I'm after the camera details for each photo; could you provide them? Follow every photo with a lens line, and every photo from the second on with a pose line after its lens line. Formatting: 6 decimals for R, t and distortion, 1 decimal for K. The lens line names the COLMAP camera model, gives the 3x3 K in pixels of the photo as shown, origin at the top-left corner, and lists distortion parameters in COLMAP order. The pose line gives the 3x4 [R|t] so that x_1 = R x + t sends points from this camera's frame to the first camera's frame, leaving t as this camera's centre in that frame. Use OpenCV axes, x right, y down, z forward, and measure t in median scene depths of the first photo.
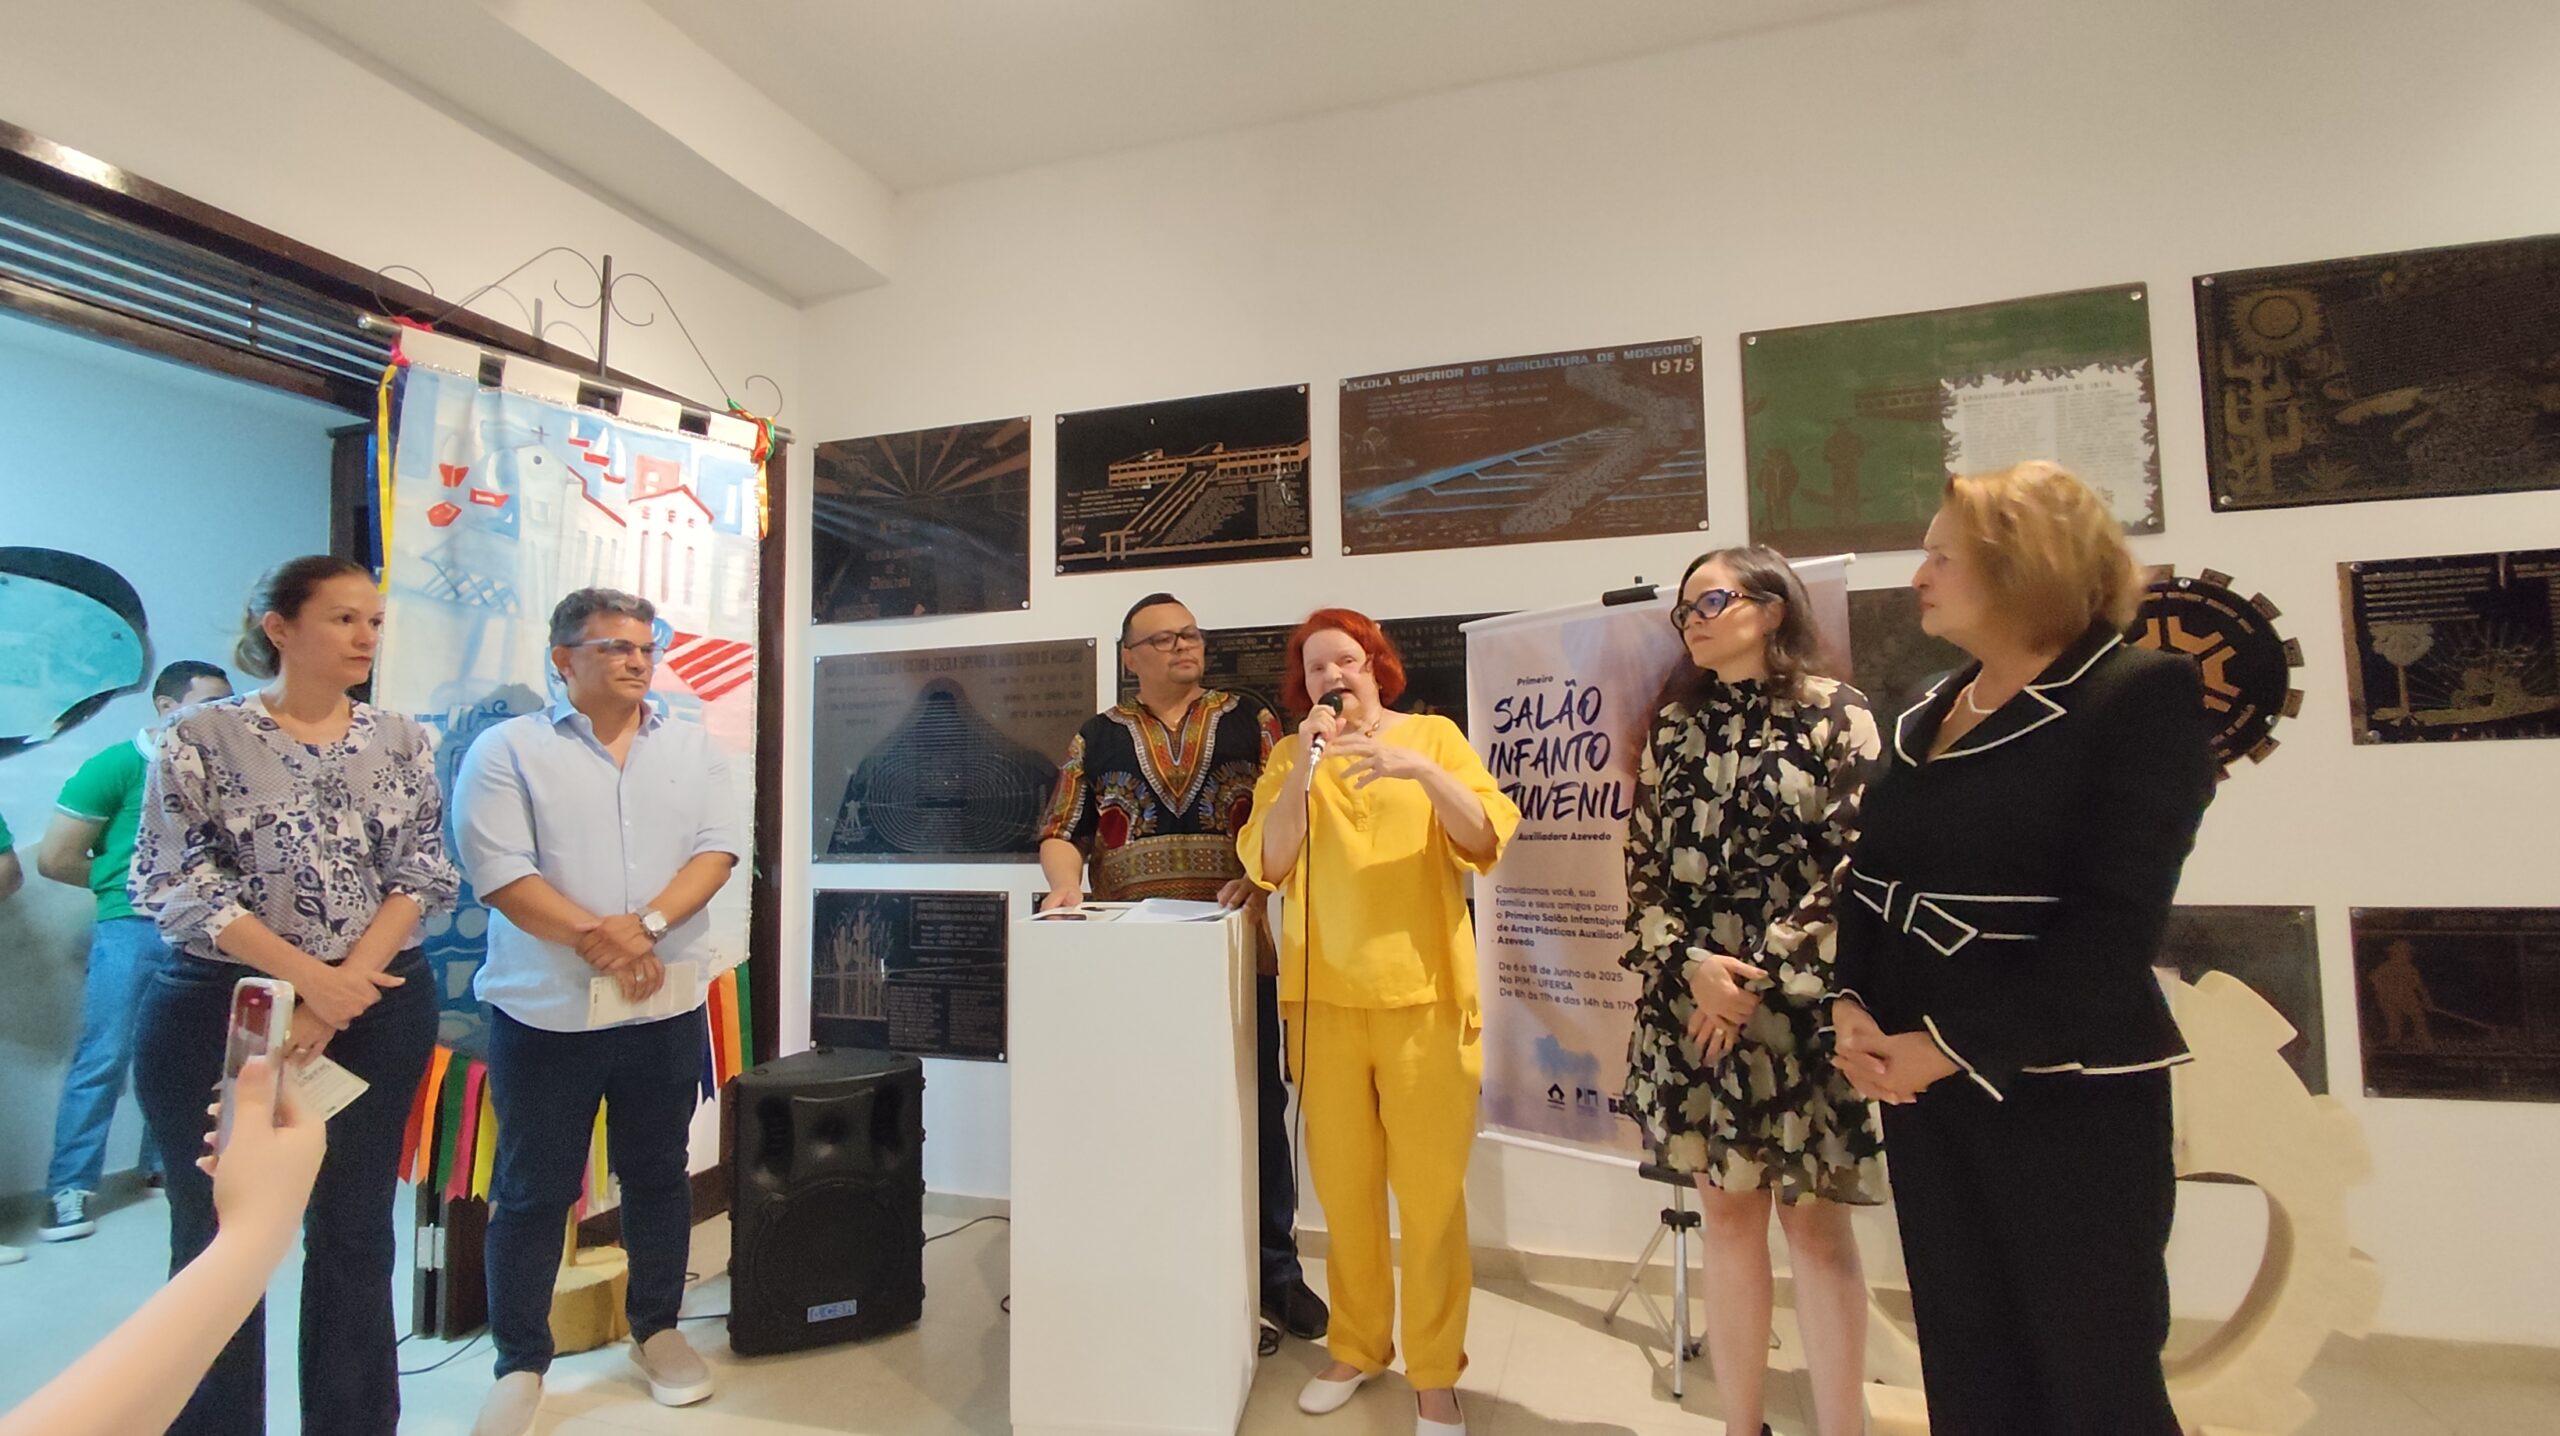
lens RADIAL K [[1153.6, 0, 1273.1], [0, 1153.6, 708.9], [0, 0, 1]] dist [-0.017551, 0.002920]
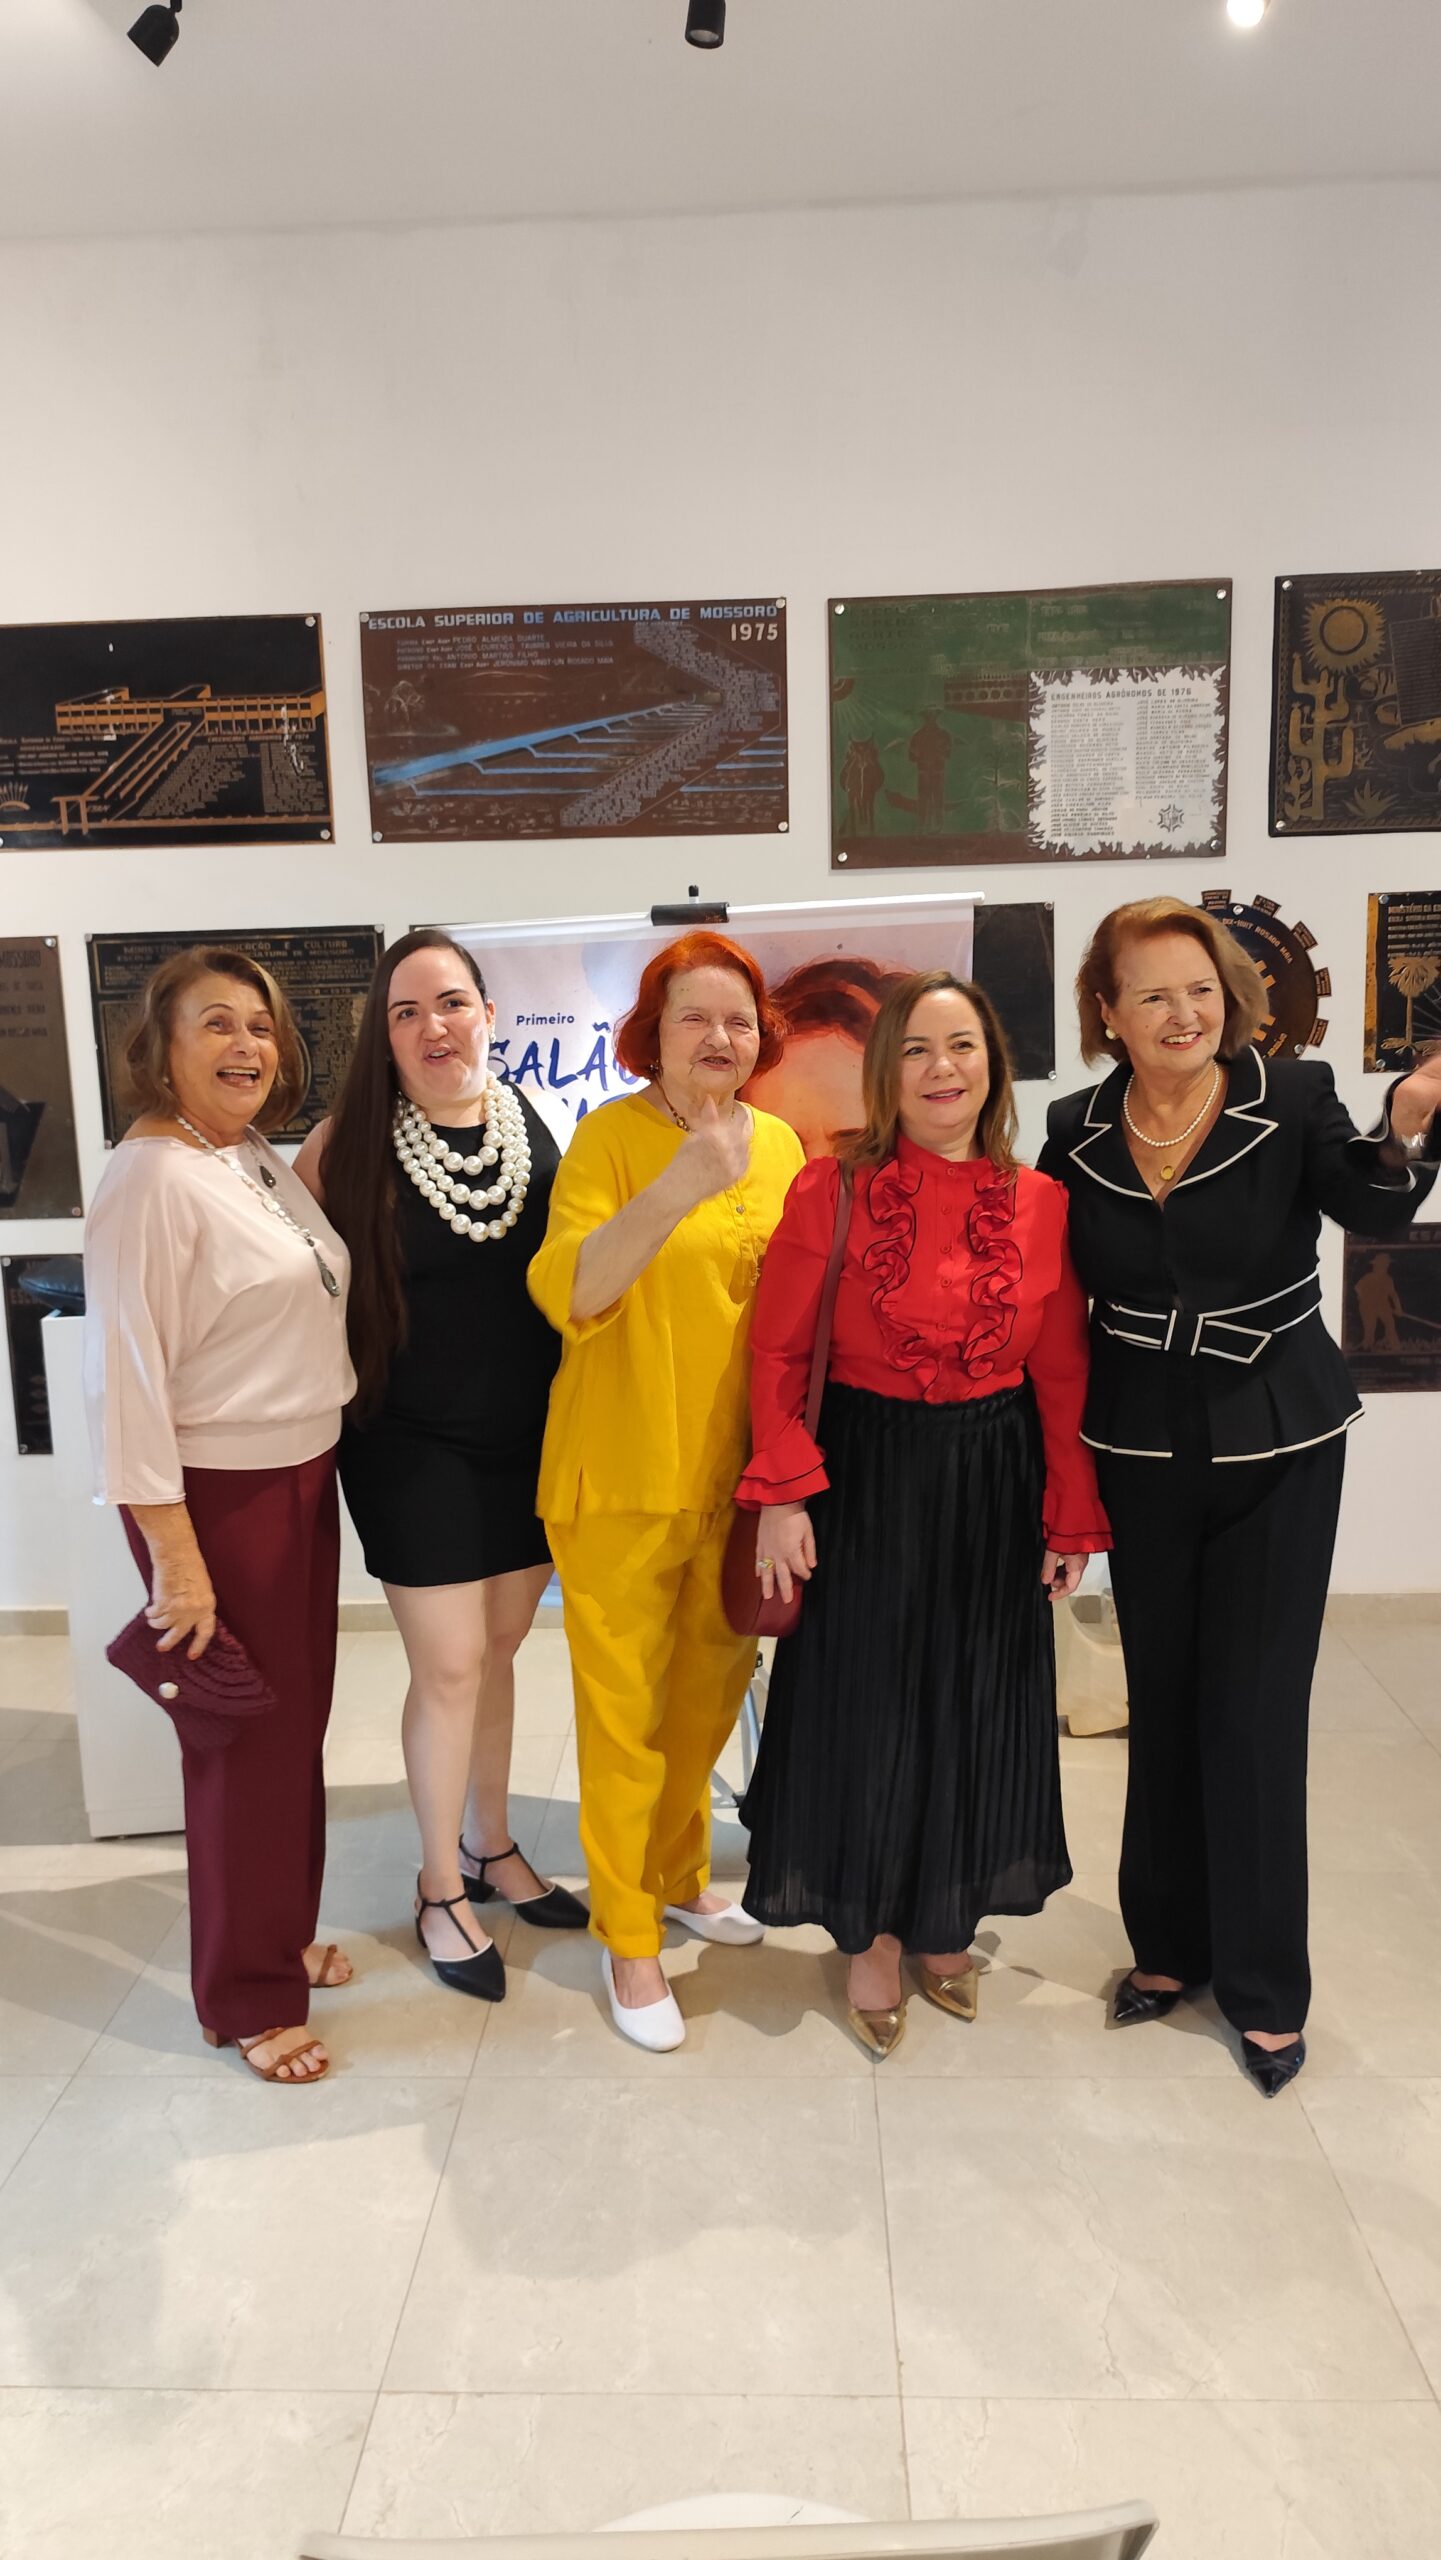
lens RADIAL K [[1753.1, 0, 726.8], [0, 1753.1, 1269.2], [0, 0, 1]] dist [0.033323, -0.056155]
pose [[0.964561, -0.057579, 0.257501, -0.043046], [-0.004963, 0.971769, 0.235883, -0.154890], [-0.263814, -0.228801, 0.937044, -0.367972]]
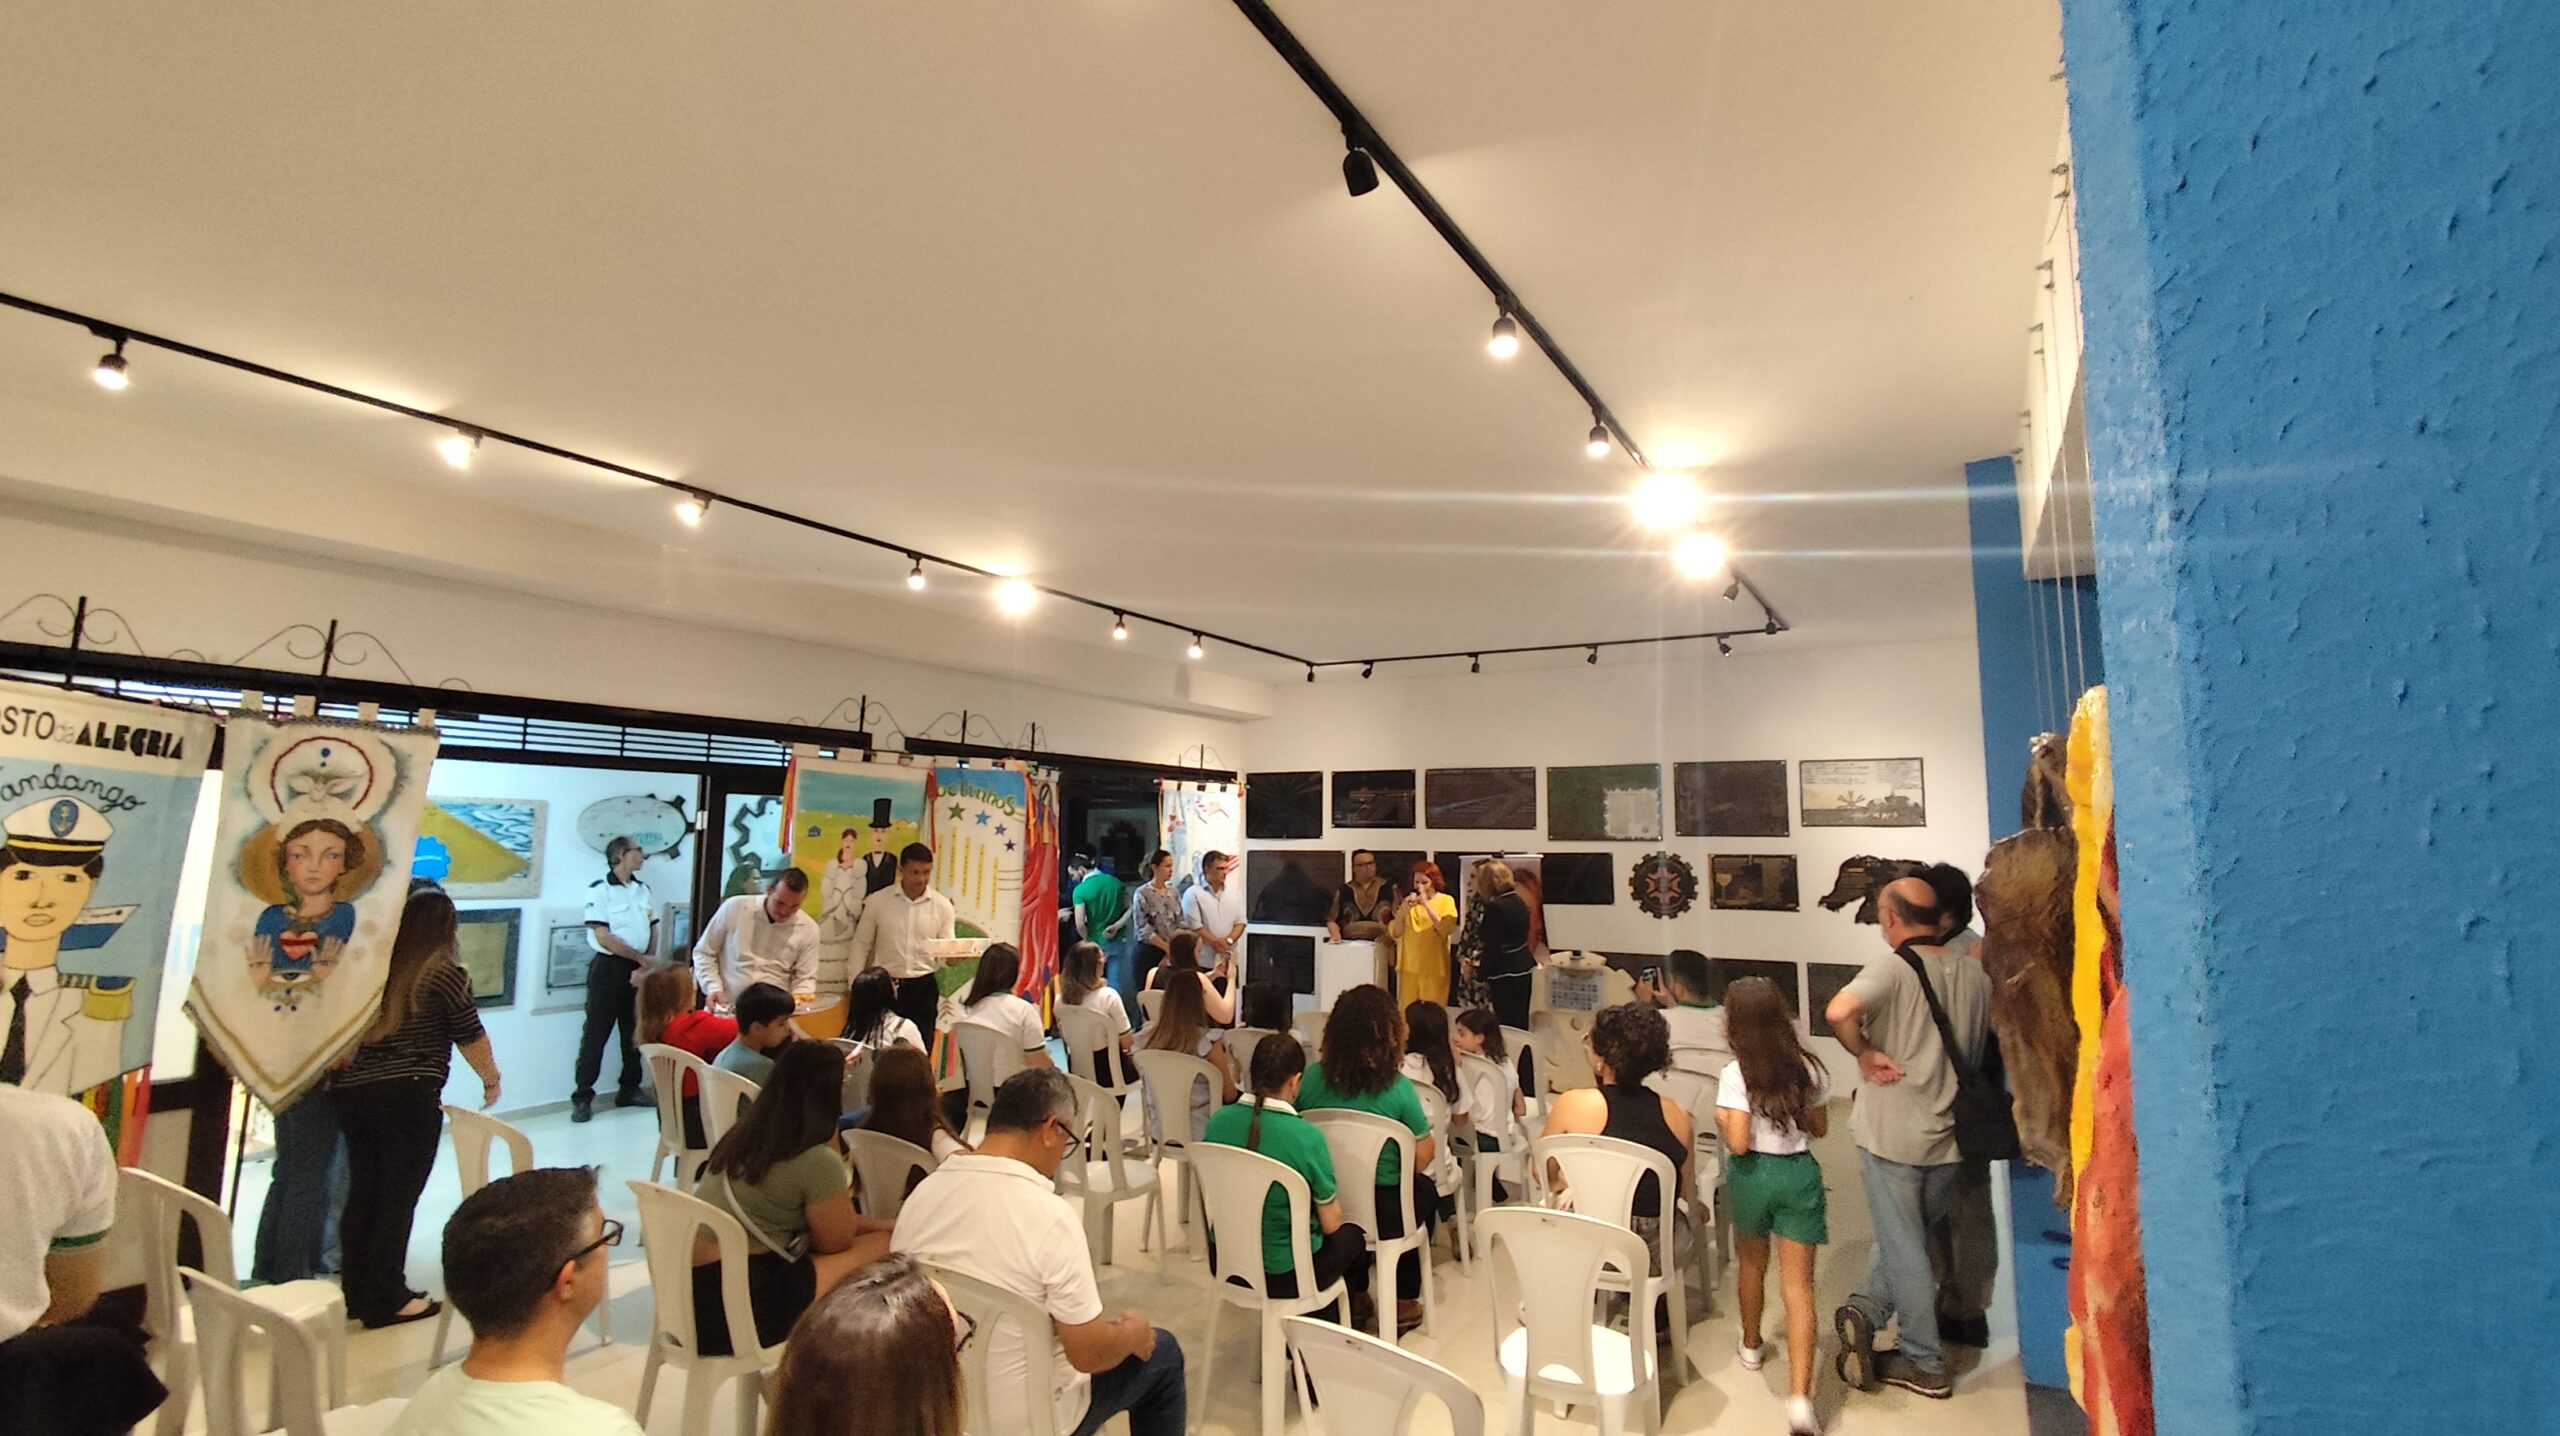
lens RADIAL K [[1153.6, 0, 1274.2], [0, 1153.6, 713.6], [0, 0, 1]] dist [-0.017551, 0.002920]
pose [[0.974413, -0.001159, -0.224763, 0.410191], [-0.007195, 0.999313, -0.036348, -0.372737], [0.224651, 0.037035, 0.973735, -2.369270]]
